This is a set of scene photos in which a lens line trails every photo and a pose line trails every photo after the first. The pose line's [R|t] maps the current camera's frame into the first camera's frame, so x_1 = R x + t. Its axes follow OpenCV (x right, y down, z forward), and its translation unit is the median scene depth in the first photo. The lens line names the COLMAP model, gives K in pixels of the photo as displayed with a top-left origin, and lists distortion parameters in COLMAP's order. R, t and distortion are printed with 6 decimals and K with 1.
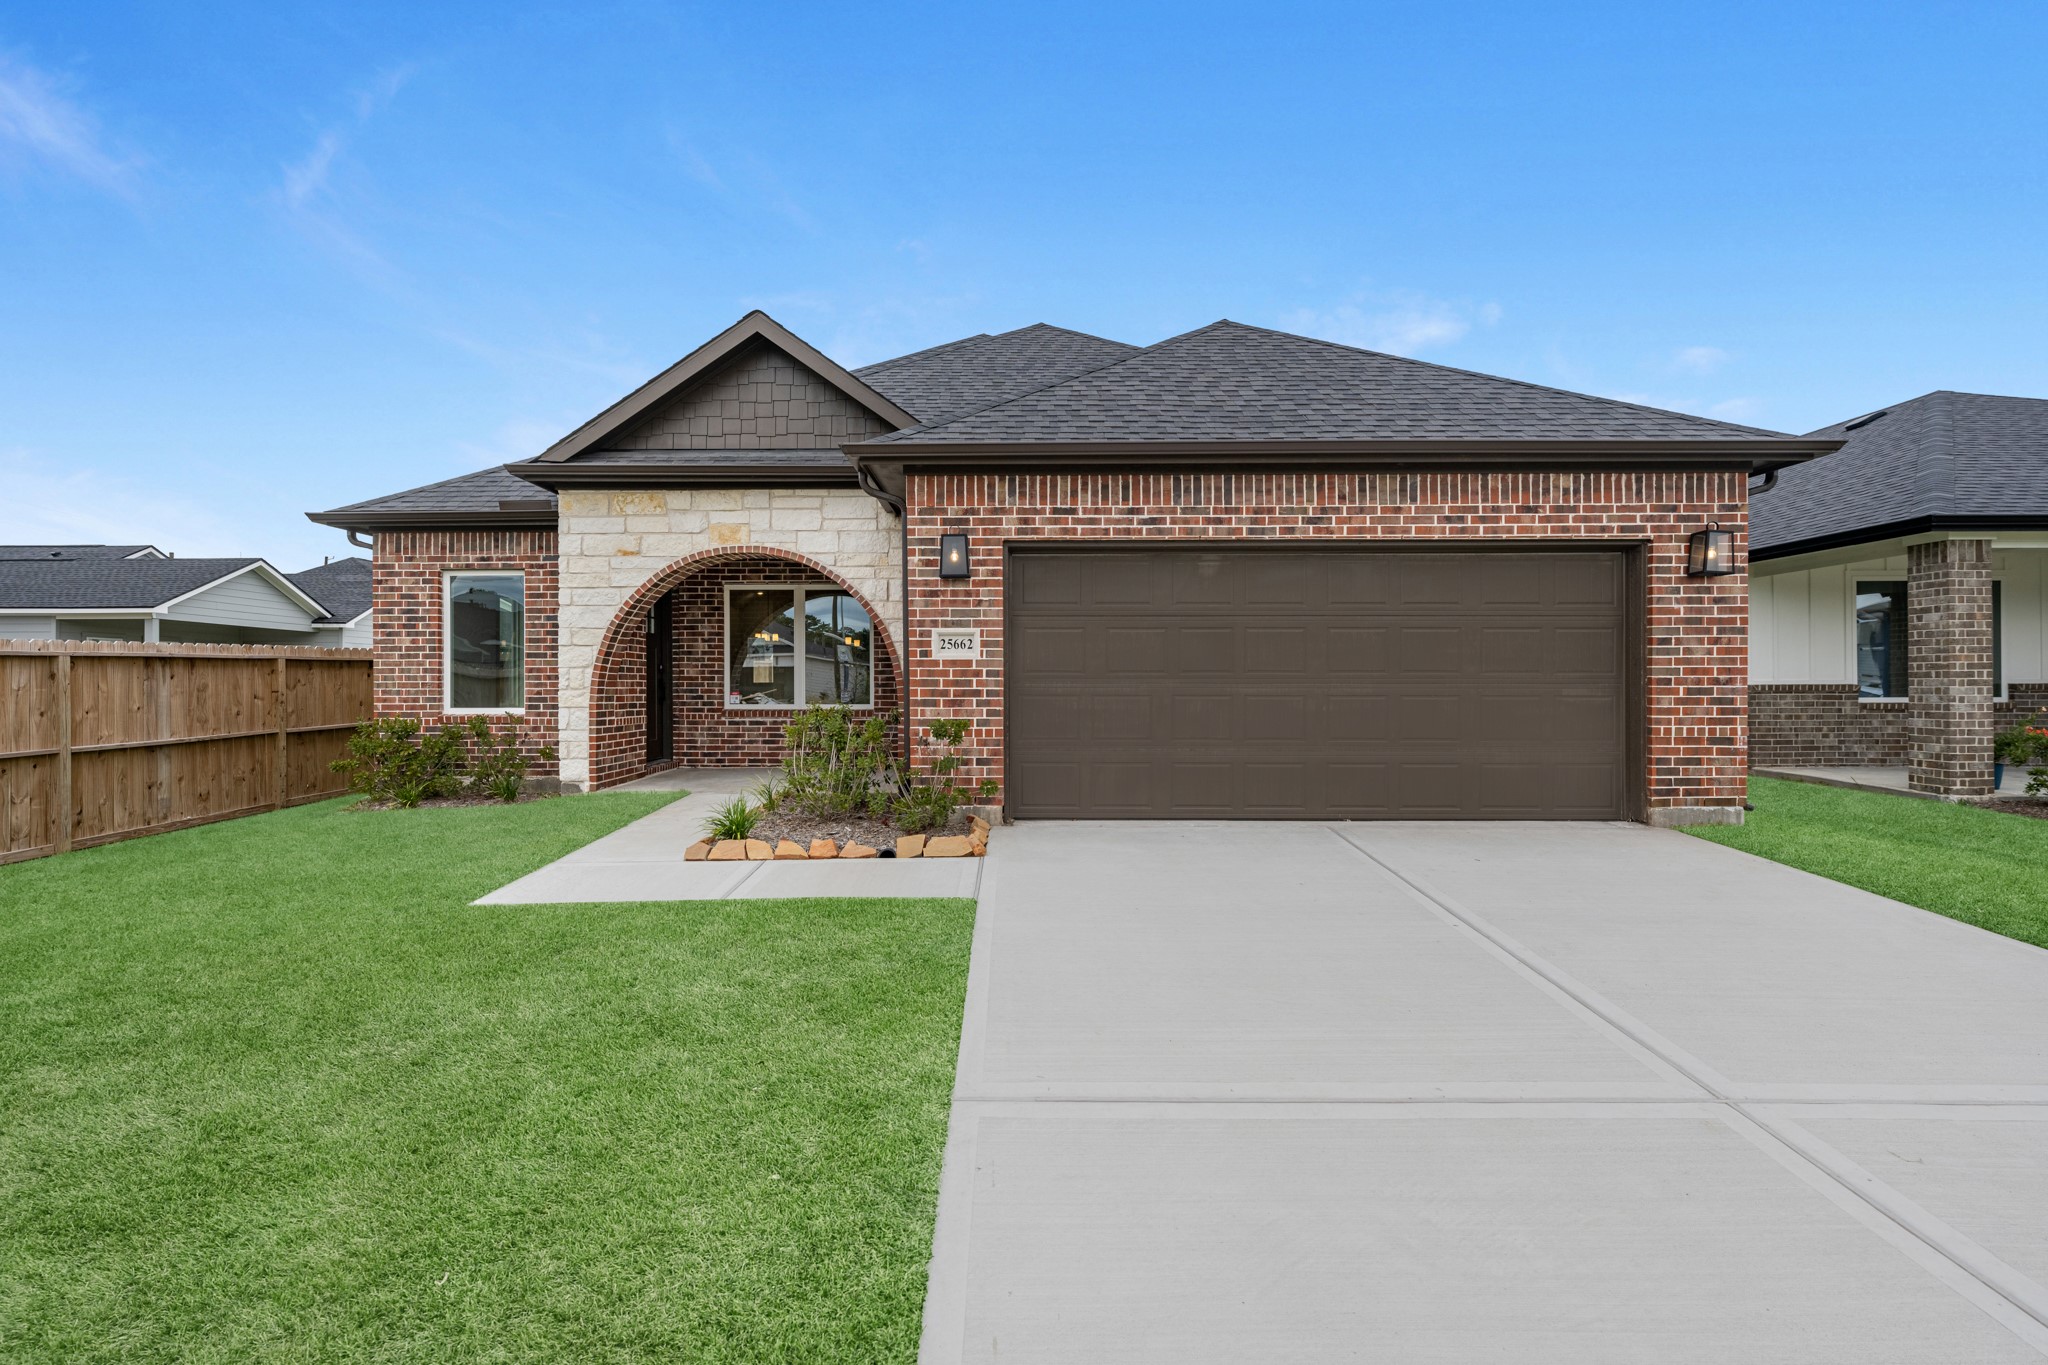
lens RADIAL K [[954.3, 0, 1017.0], [0, 954.3, 675.2], [0, 0, 1]] dist [-0.001222, -0.000138]
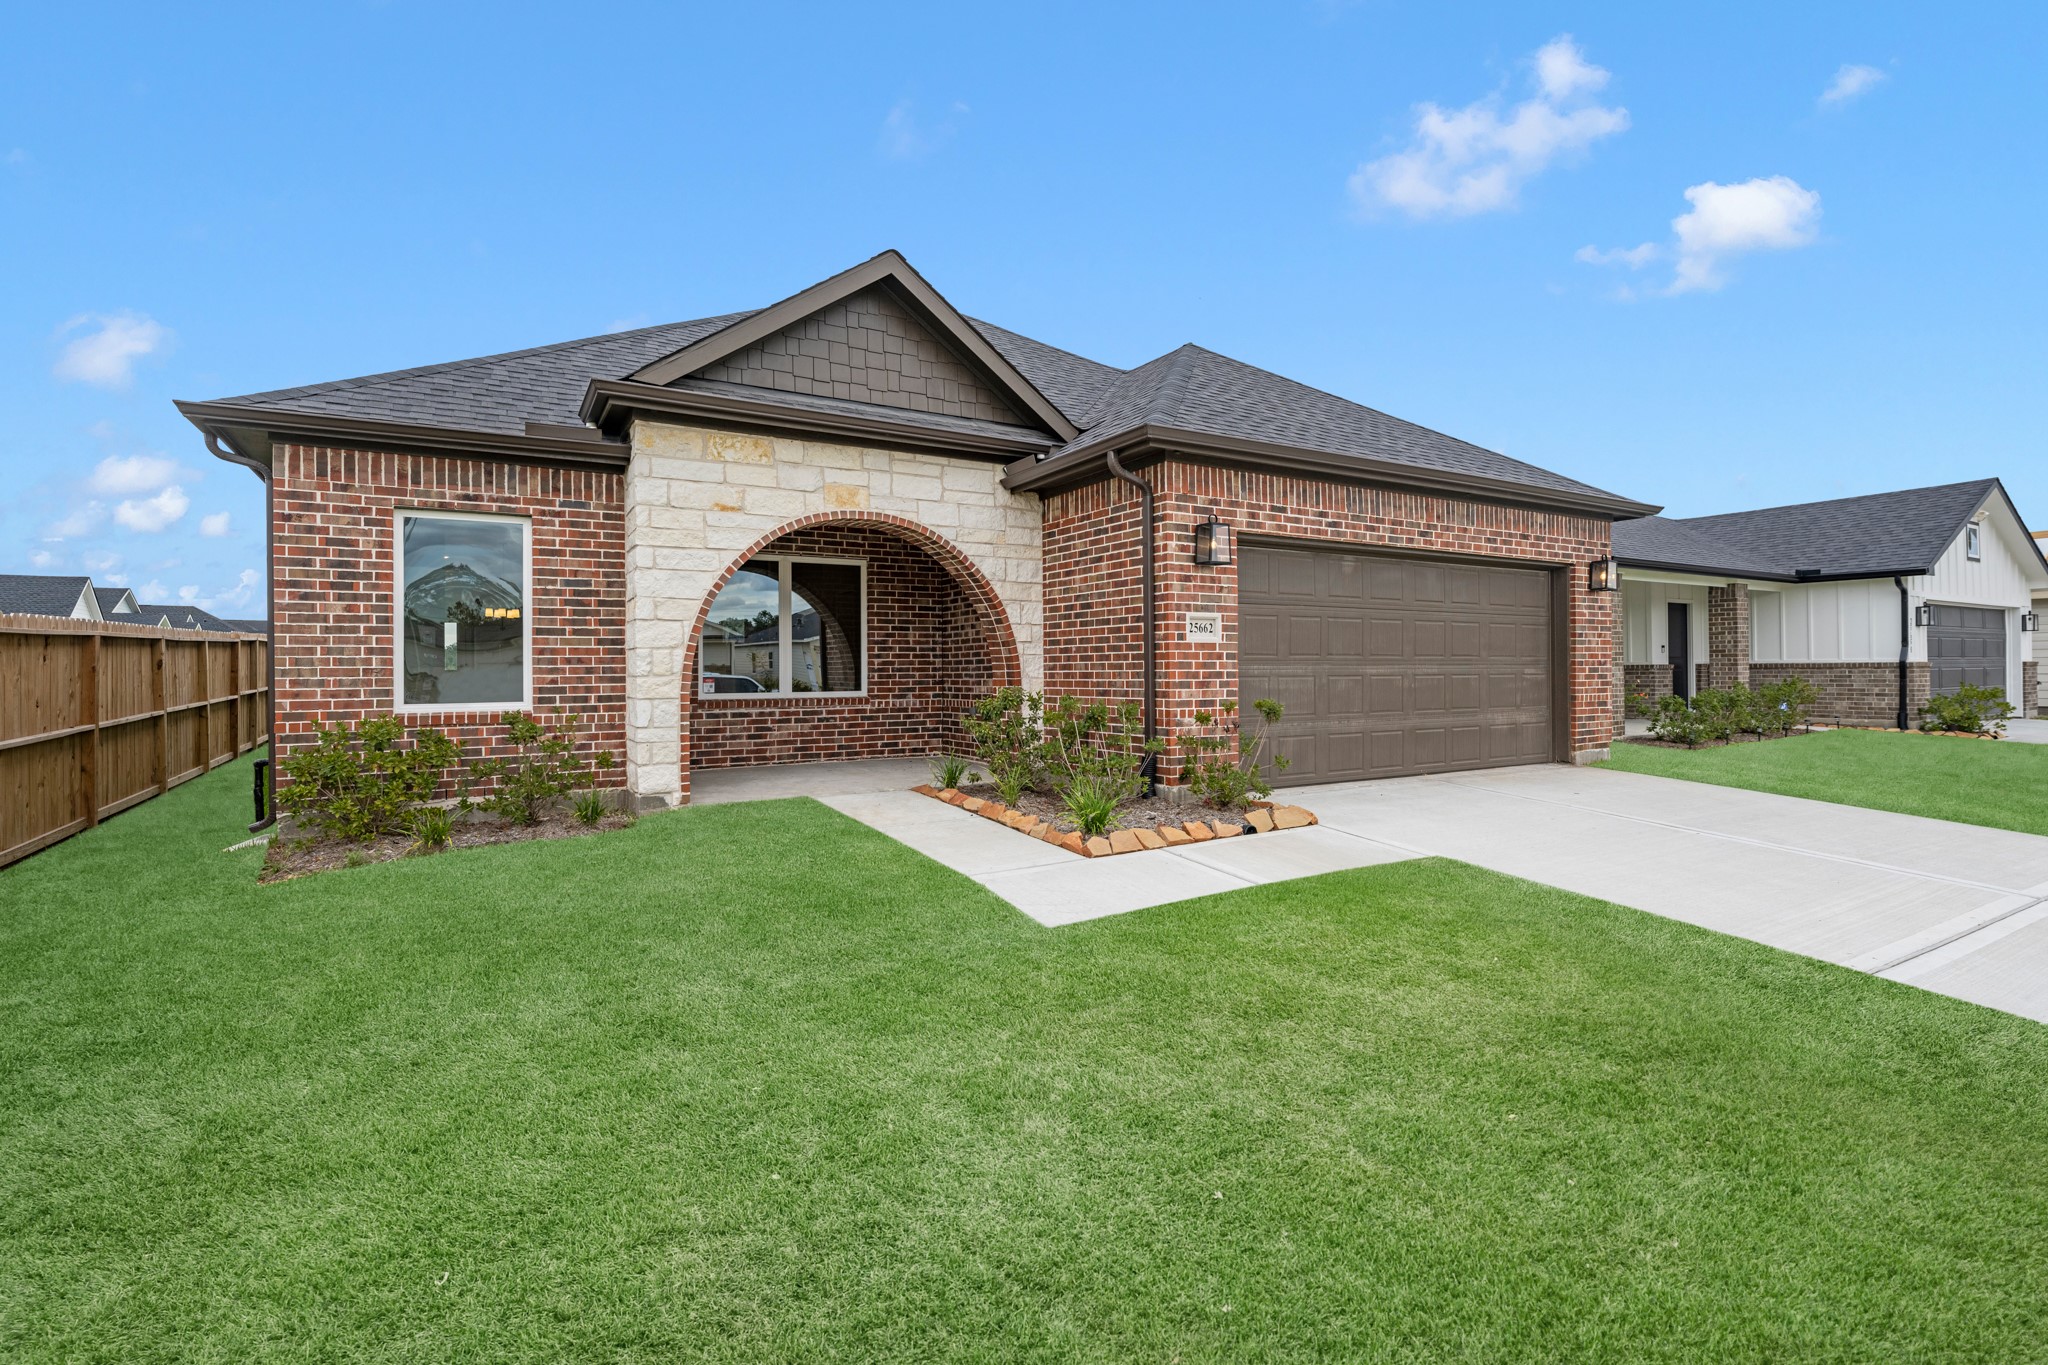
lens RADIAL K [[952.3, 0, 1022.1], [0, 952.3, 657.5], [0, 0, 1]] dist [-0.000116, 0.000059]
pose [[0.850133, 0.002318, 0.526562, -0.618937], [0.000516, 0.999986, -0.005234, 0.004027], [-0.526567, 0.004721, 0.850120, 0.175020]]
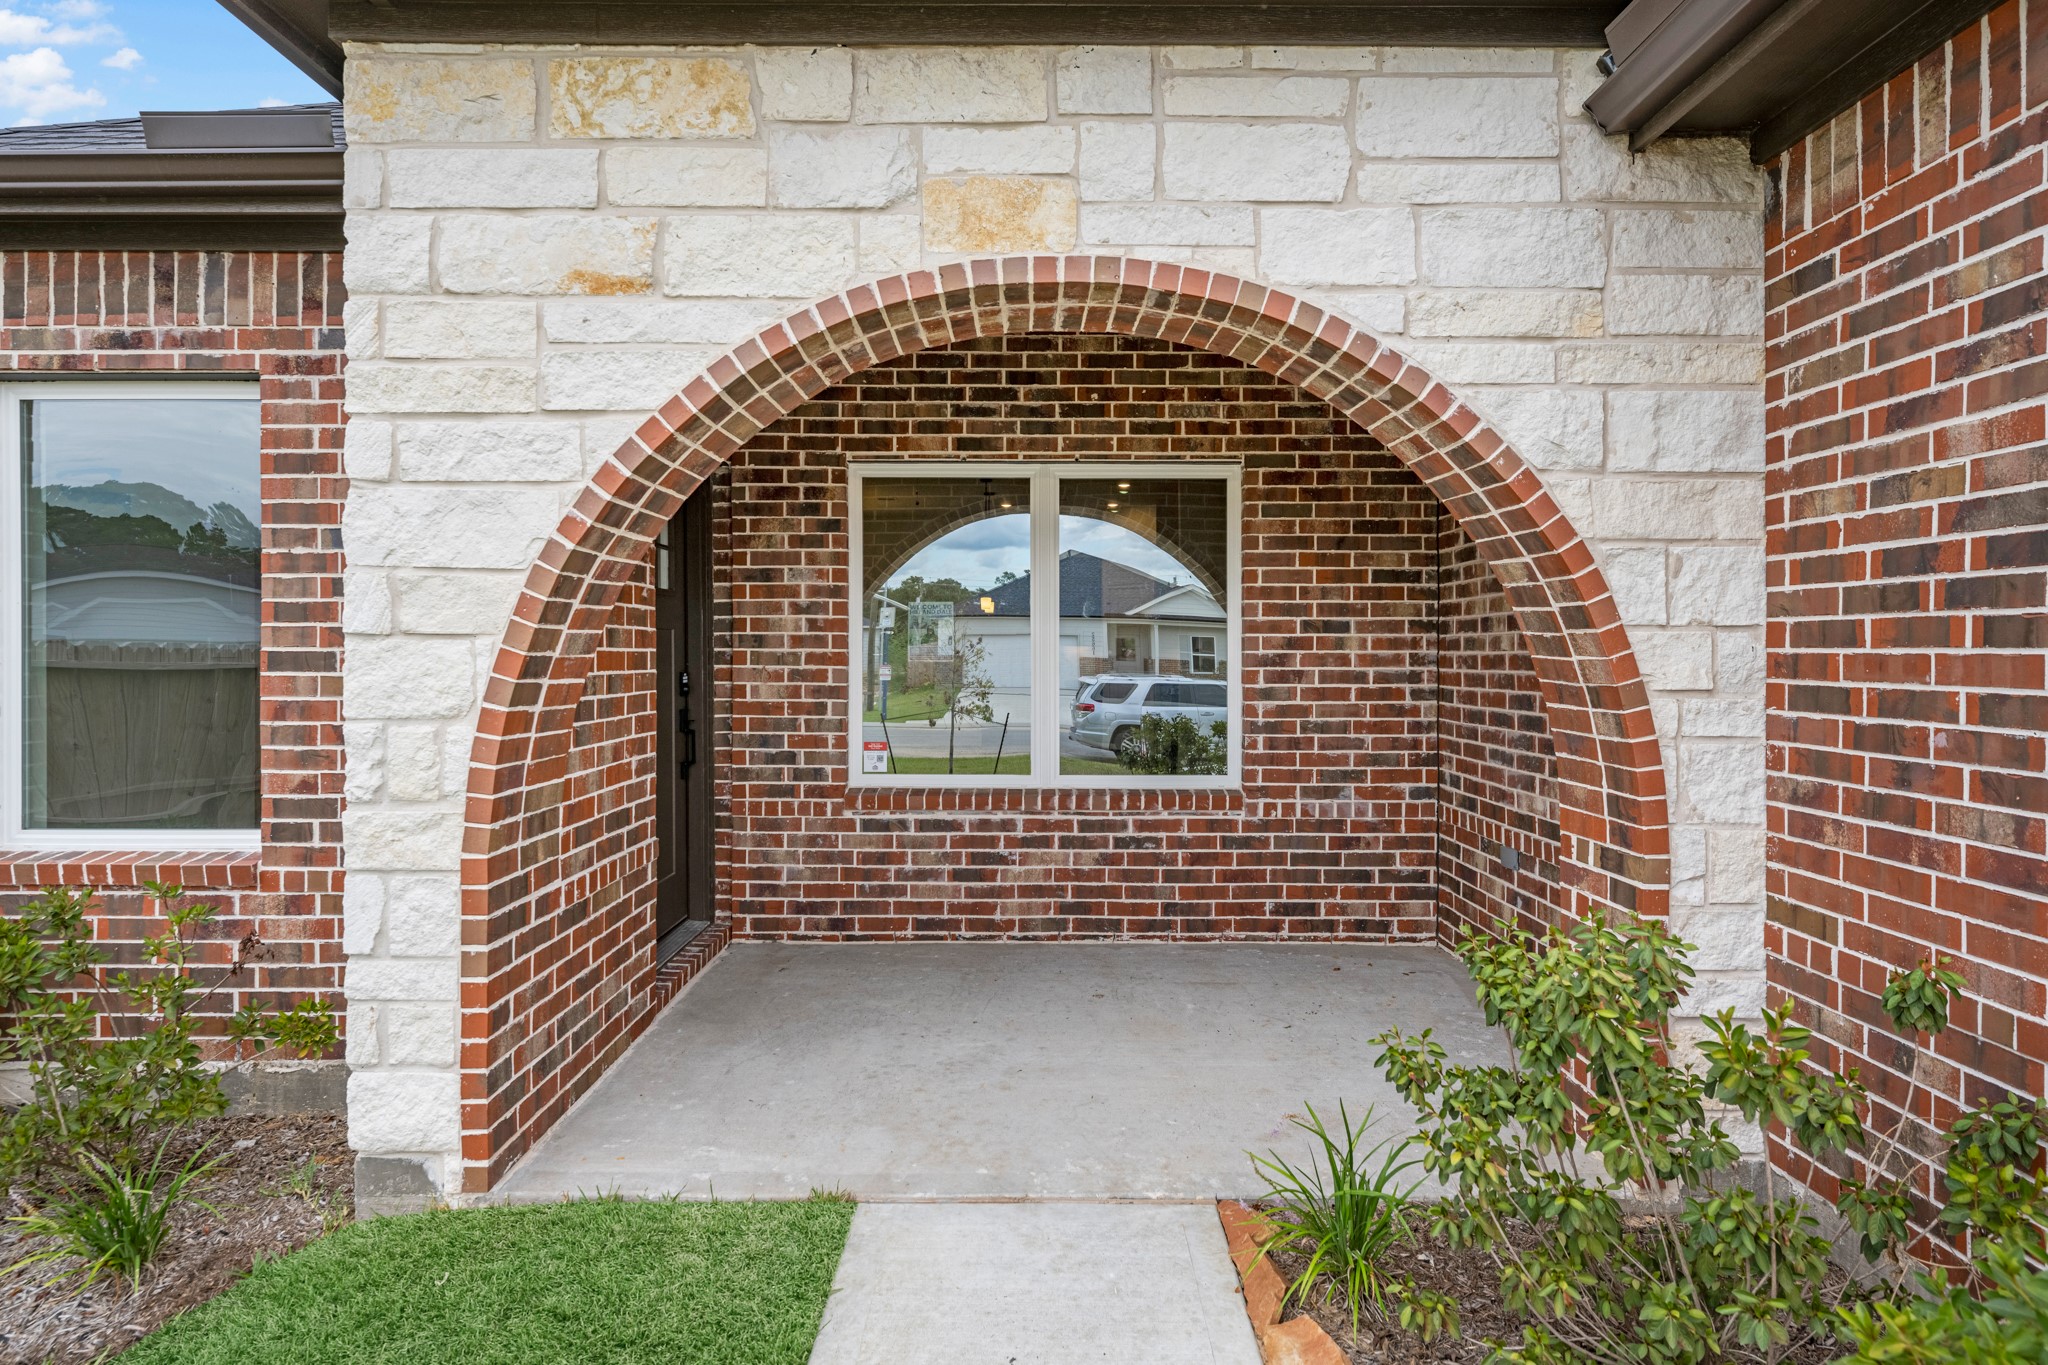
lens RADIAL K [[1062.3, 0, 1032.3], [0, 1062.3, 642.4], [0, 0, 1]] dist [-0.001271, 0.000907]
pose [[0.999875, 0.003512, 0.015442, -0.294387], [-0.003599, 0.999978, 0.005573, -0.031290], [-0.015422, -0.005628, 0.999865, 0.701888]]
